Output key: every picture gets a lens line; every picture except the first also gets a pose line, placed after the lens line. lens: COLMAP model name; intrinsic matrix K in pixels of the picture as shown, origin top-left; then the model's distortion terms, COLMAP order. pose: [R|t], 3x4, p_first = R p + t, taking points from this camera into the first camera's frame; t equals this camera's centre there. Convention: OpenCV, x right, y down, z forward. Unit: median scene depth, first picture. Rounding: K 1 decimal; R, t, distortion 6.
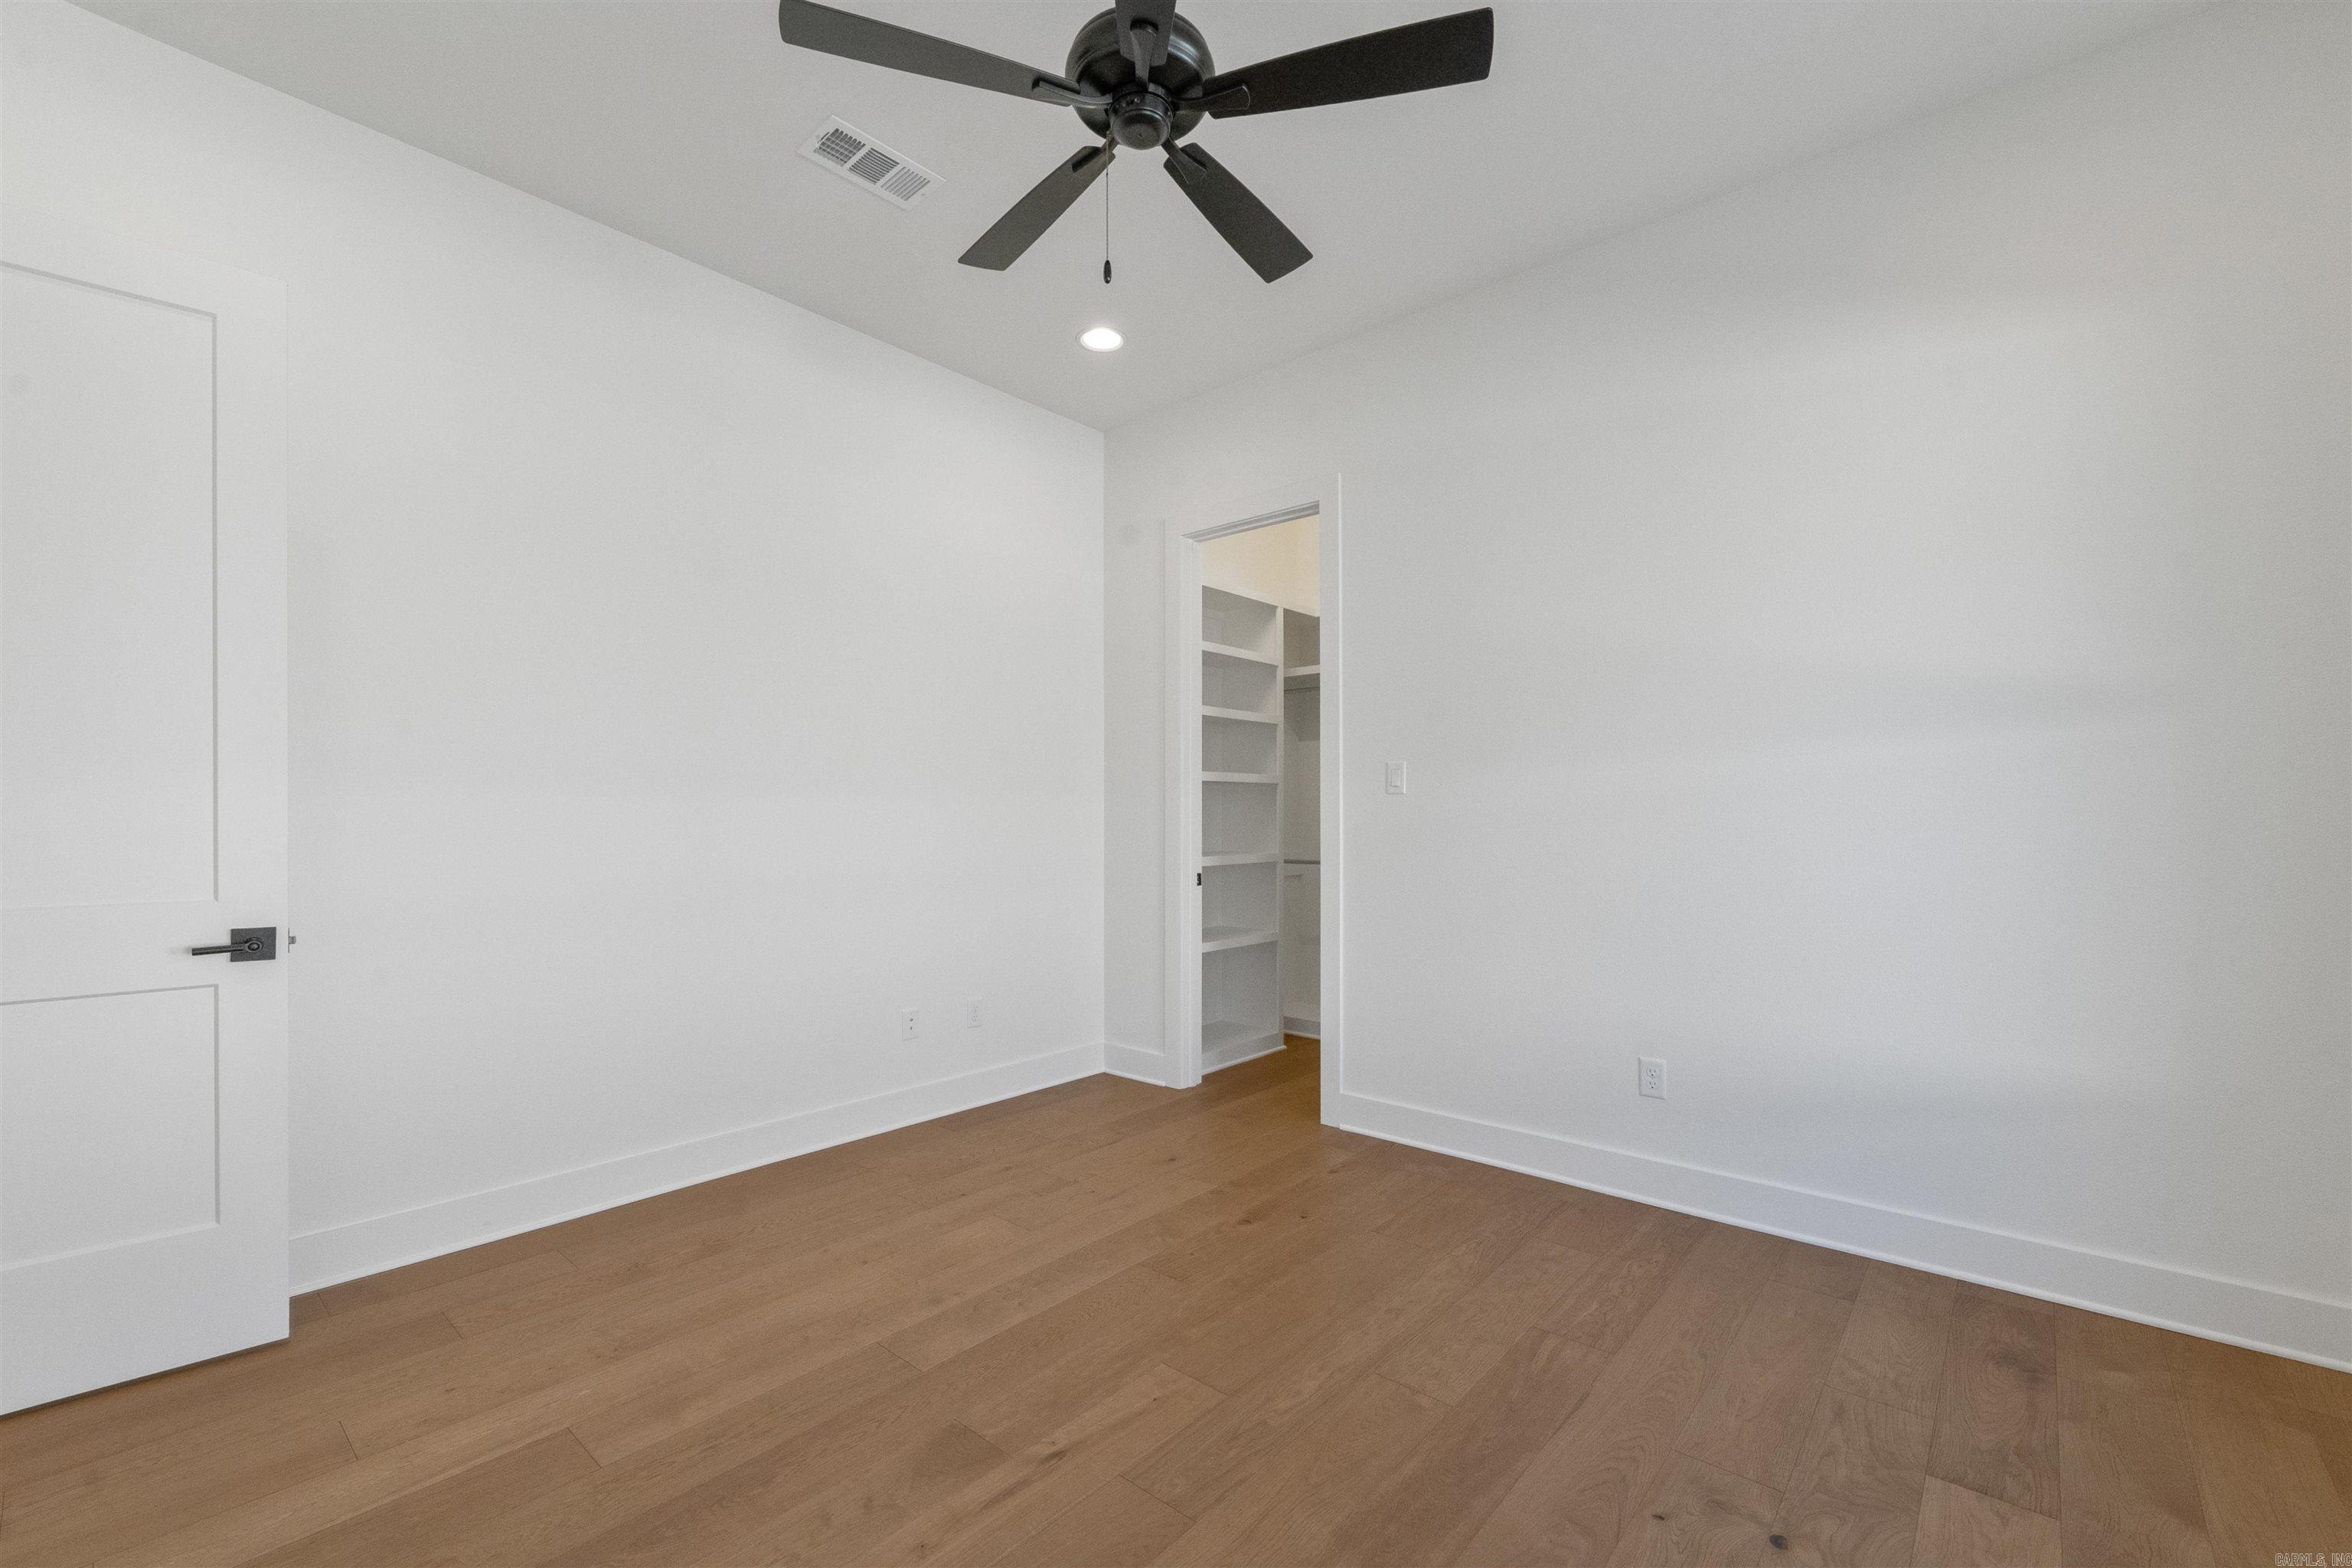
lens RADIAL K [[964.0, 0, 1179.3], [0, 964.0, 823.7], [0, 0, 1]] dist [0.000870, 0.000002]
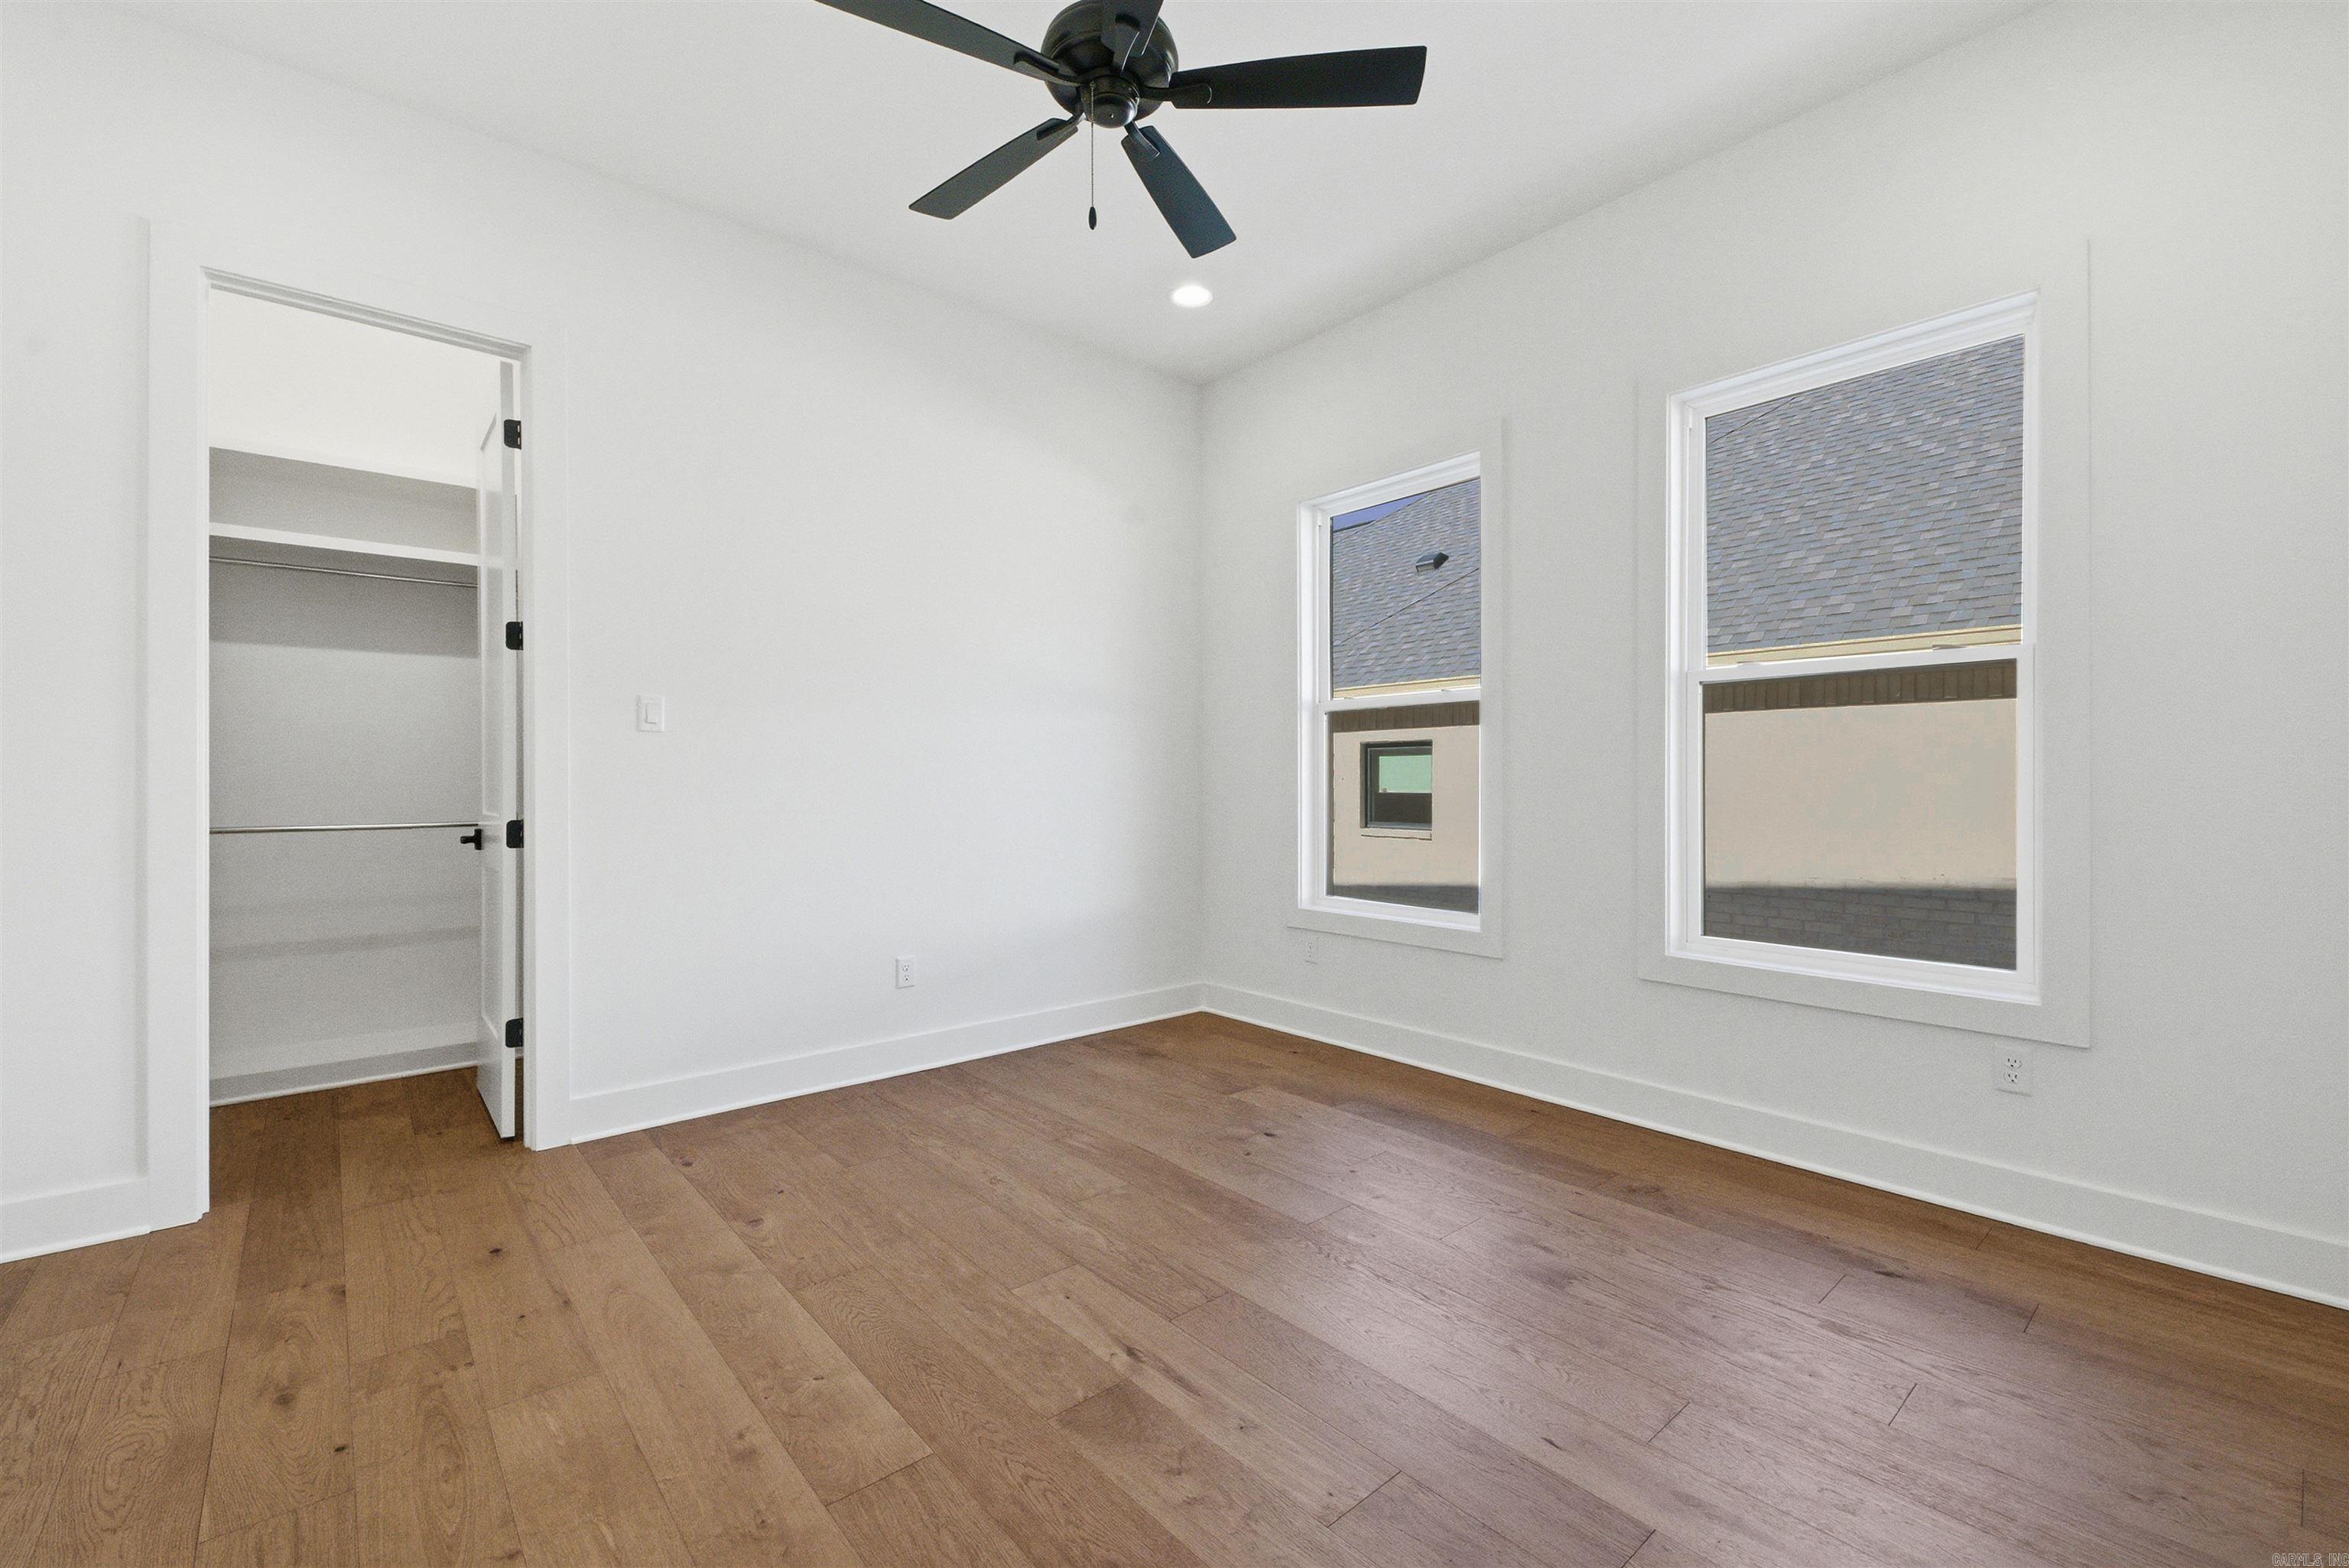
lens RADIAL K [[957.1, 0, 1174.5], [0, 957.1, 784.0], [0, 0, 1]] dist [0.002508, -0.000019]
pose [[0.152682, -0.001309, 0.988274, -0.884677], [0.007483, 0.999972, 0.000169, 0.032285], [-0.988247, 0.007369, 0.152688, 0.615171]]
